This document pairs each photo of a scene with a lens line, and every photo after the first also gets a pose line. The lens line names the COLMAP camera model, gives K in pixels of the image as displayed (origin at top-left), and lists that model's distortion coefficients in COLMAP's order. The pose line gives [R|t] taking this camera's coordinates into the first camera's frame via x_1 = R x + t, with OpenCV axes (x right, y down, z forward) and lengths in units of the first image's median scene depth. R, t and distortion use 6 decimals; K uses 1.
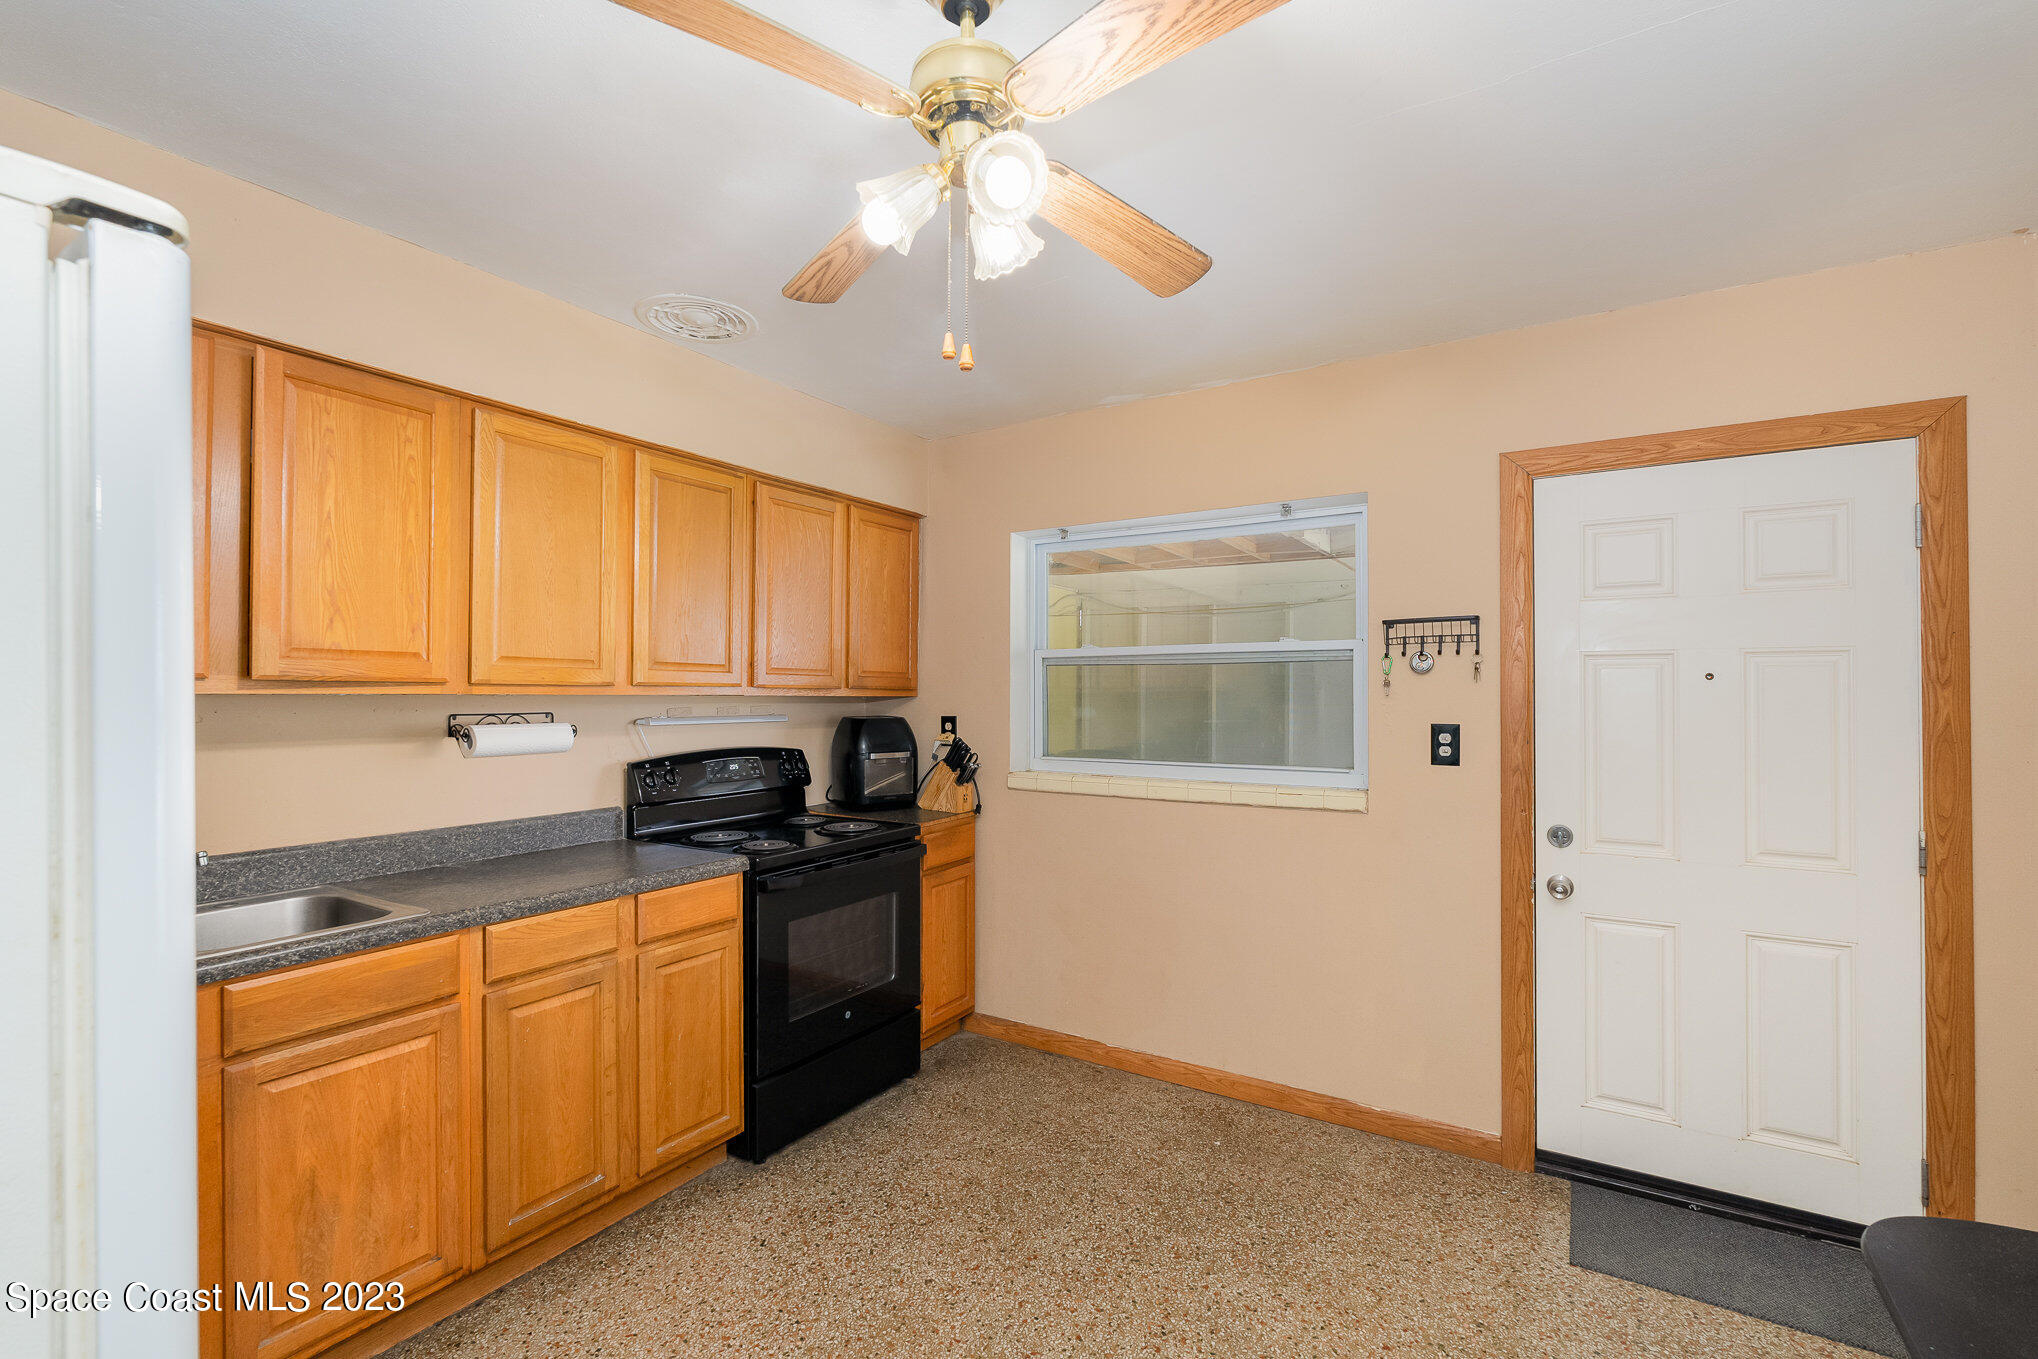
lens RADIAL K [[918.2, 0, 1019.0], [0, 918.2, 679.5], [0, 0, 1]] dist [0.000770, 0.000090]
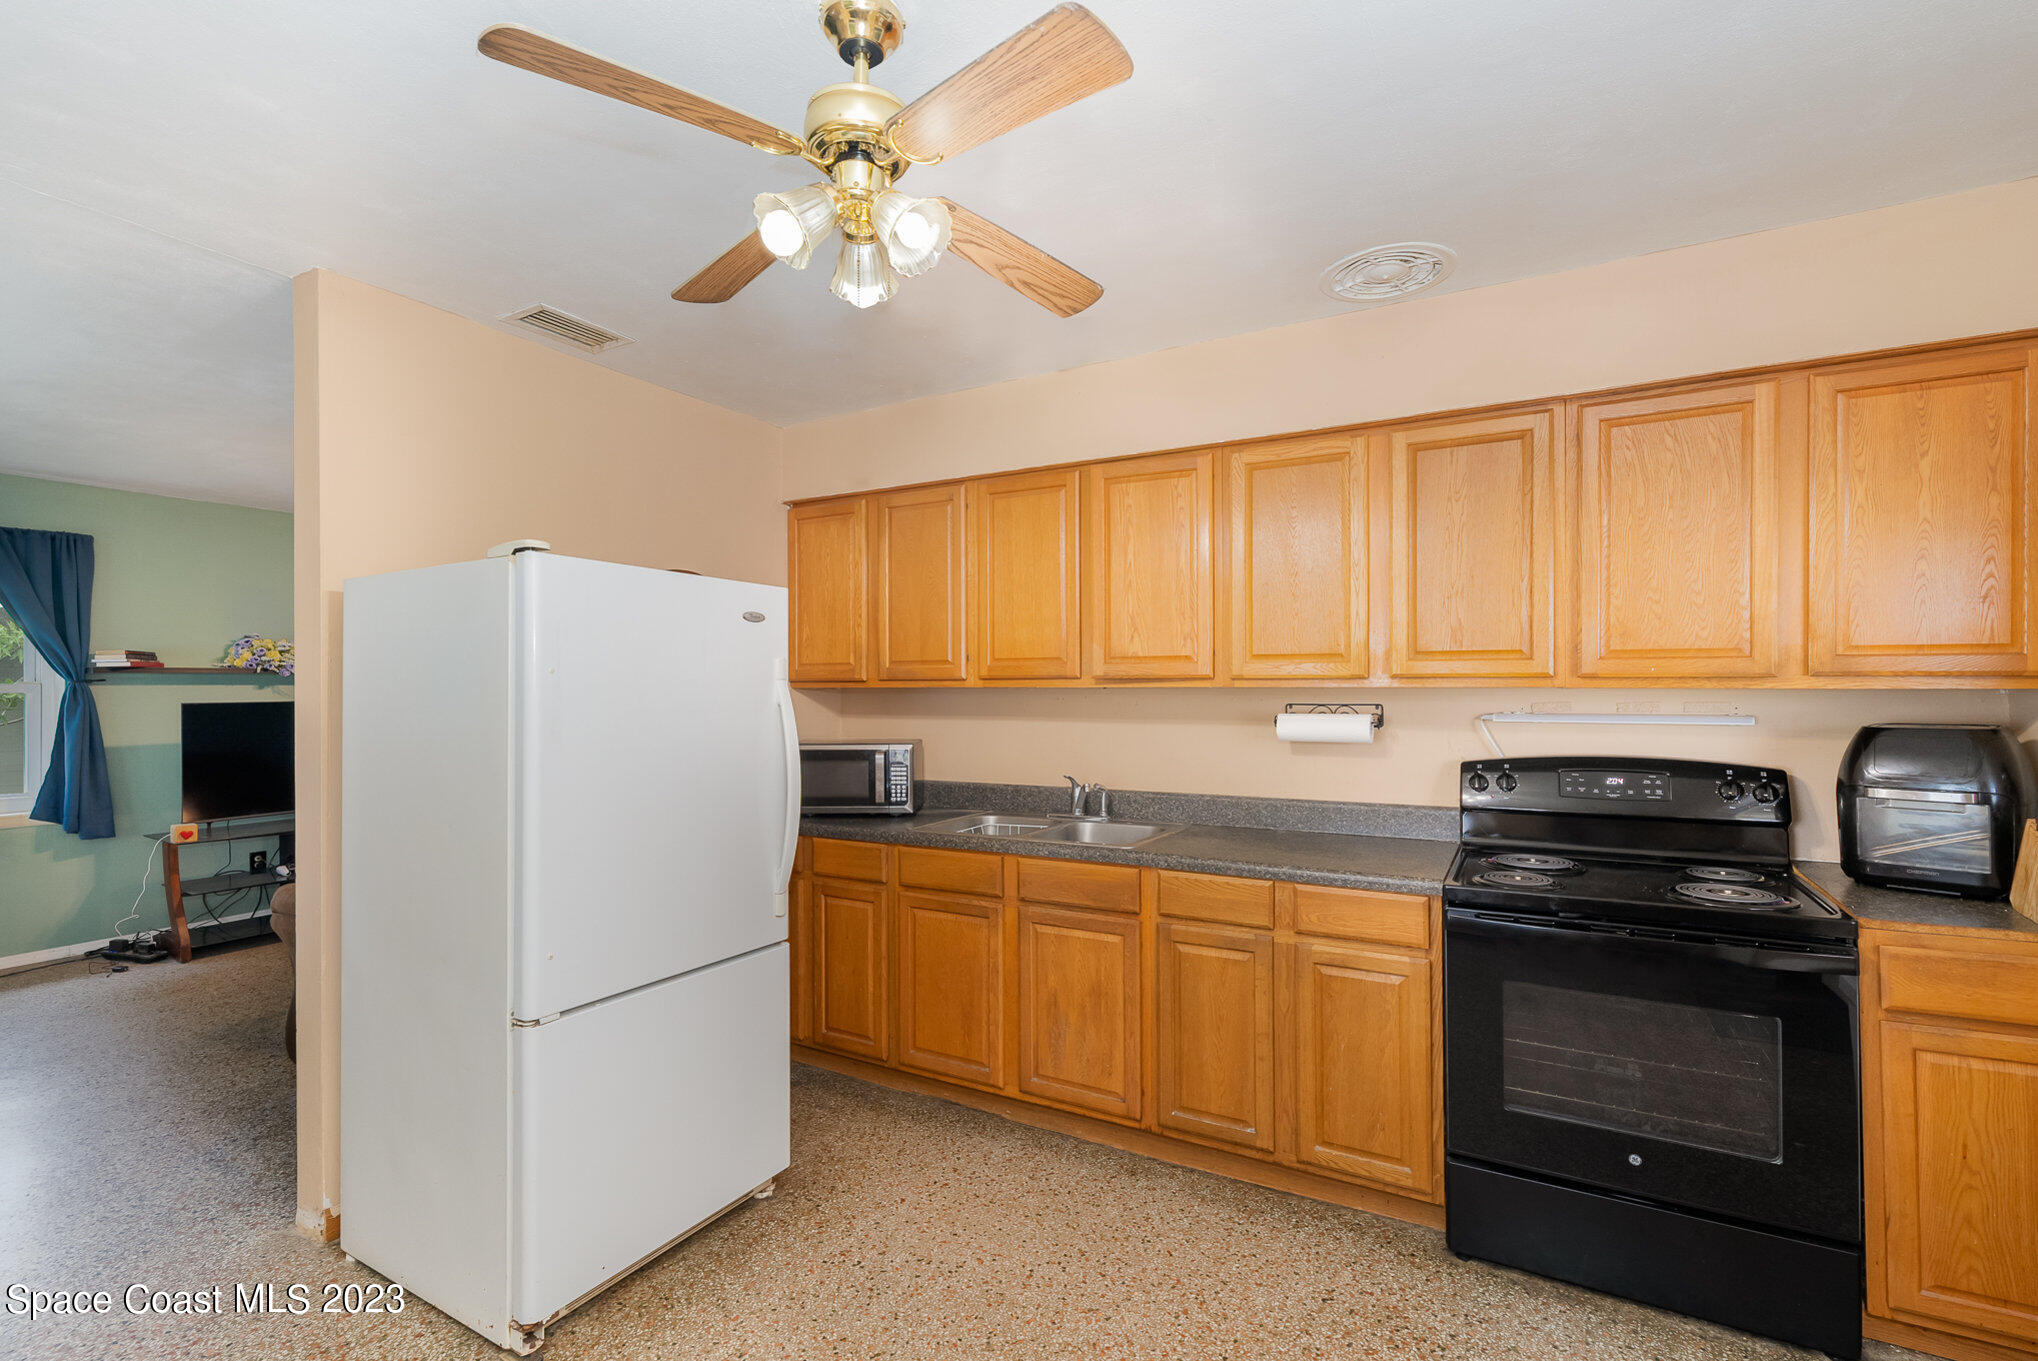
lens RADIAL K [[916.9, 0, 1021.9], [0, 916.9, 676.1], [0, 0, 1]] dist [-0.000997, 0.000049]
pose [[0.034633, -0.010578, -0.999344, 0.596581], [0.020339, 0.999744, -0.009877, 0.007616], [0.999193, -0.019984, 0.034840, 0.666275]]
